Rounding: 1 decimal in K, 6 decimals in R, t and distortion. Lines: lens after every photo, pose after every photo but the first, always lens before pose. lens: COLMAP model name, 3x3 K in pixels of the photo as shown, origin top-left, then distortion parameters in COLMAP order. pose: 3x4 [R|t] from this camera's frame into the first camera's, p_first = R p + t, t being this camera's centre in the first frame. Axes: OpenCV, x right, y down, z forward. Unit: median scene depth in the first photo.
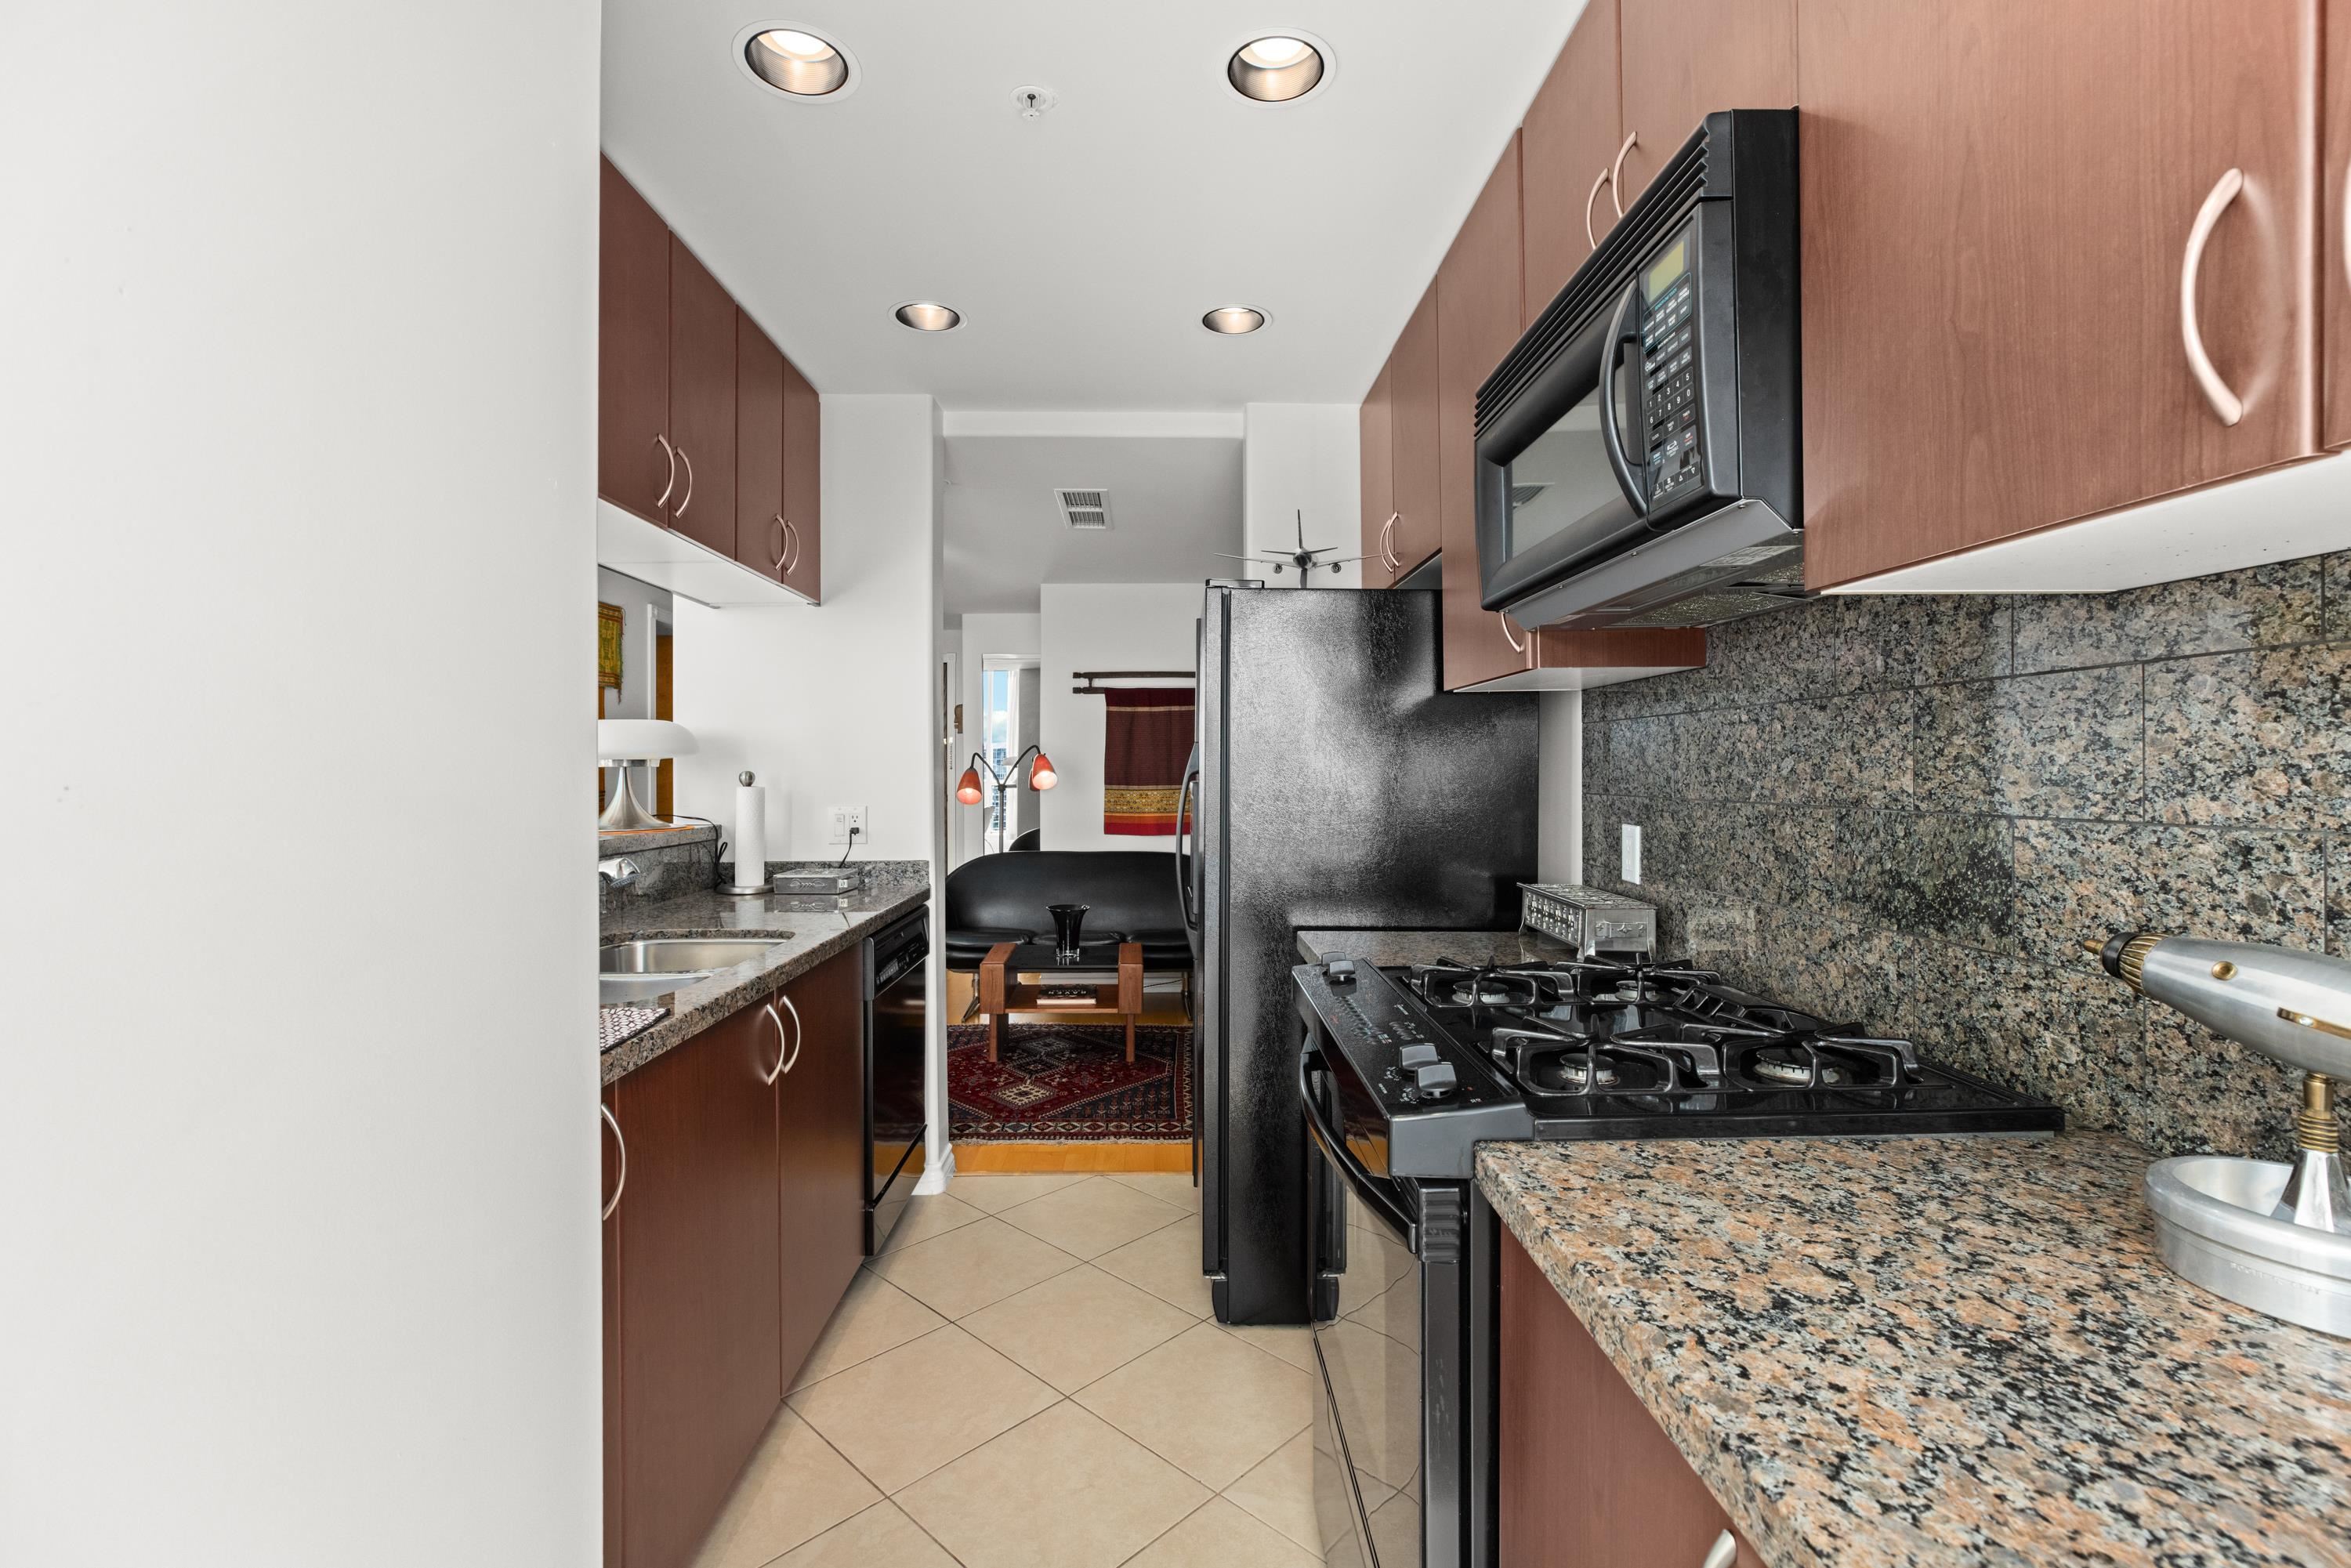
lens RADIAL K [[1059.5, 0, 1180.9], [0, 1059.5, 773.7], [0, 0, 1]] dist [-0.024855, 0.014985]
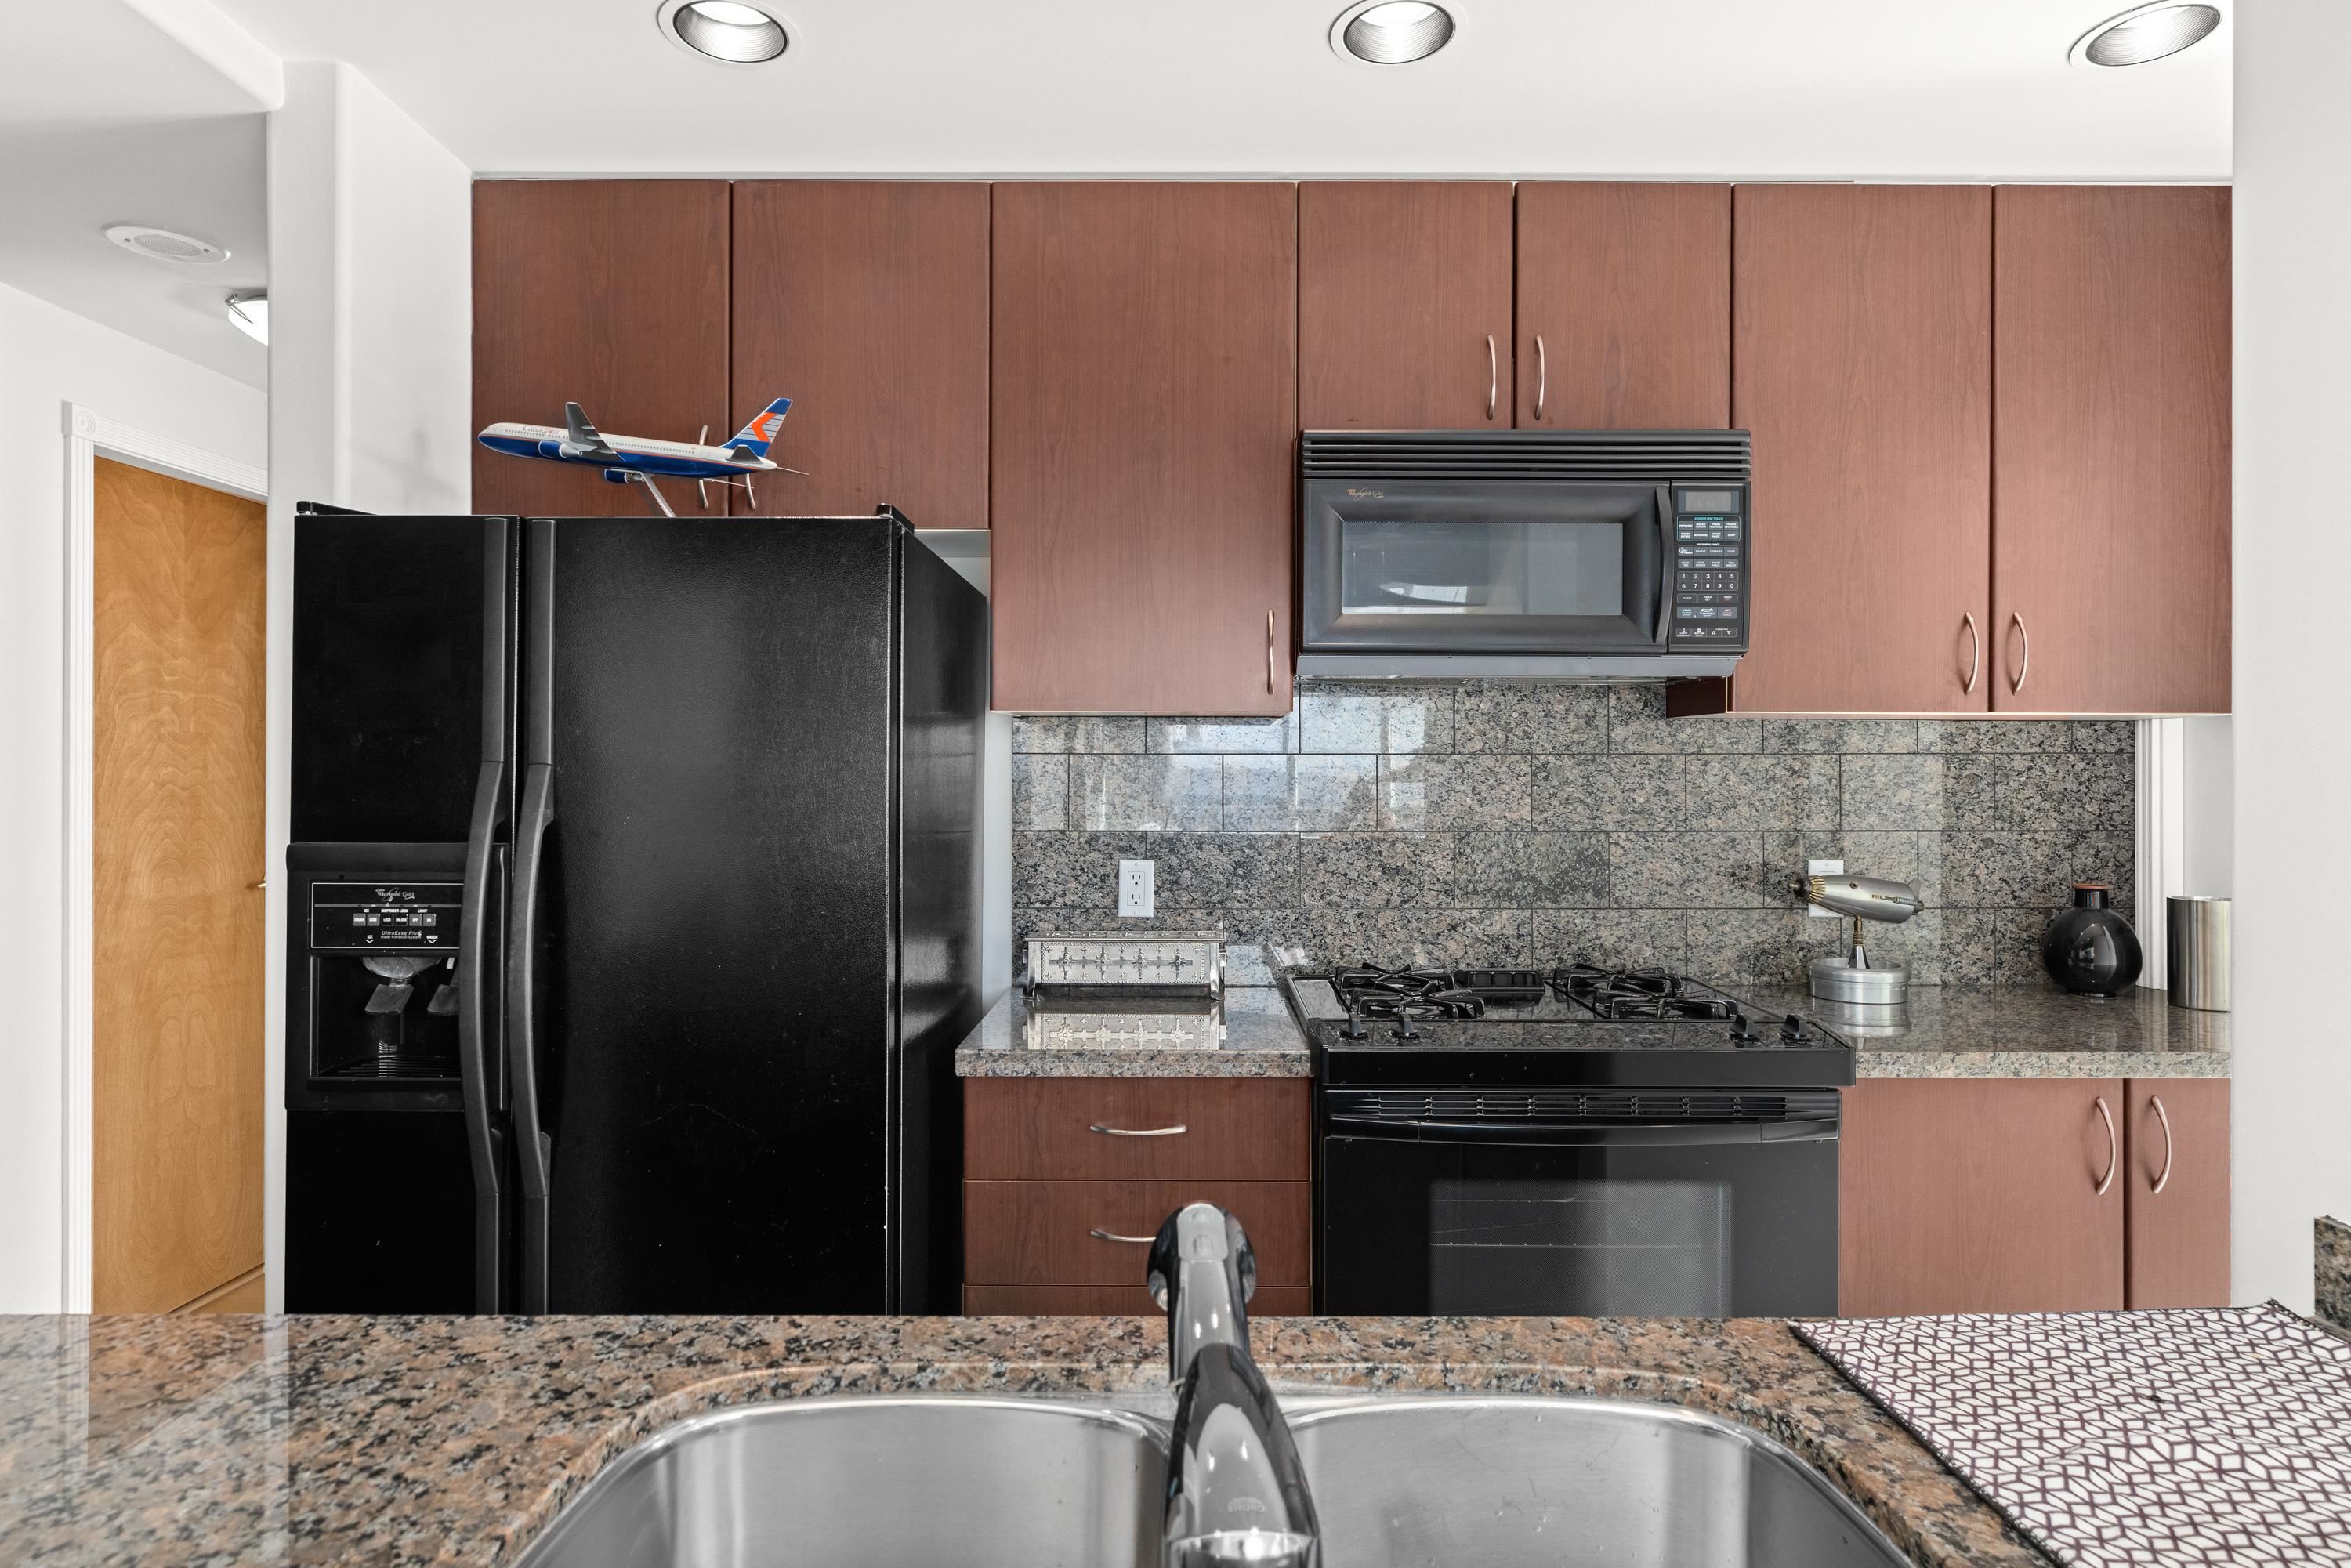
lens RADIAL K [[1332.8, 0, 1167.5], [0, 1332.8, 780.0], [0, 0, 1]] dist [-0.004785, -0.000744]
pose [[0.021909, -0.004702, 0.999749, -1.468769], [0.003273, 0.999984, 0.004631, -0.058678], [-0.999755, 0.003171, 0.021924, 1.643302]]
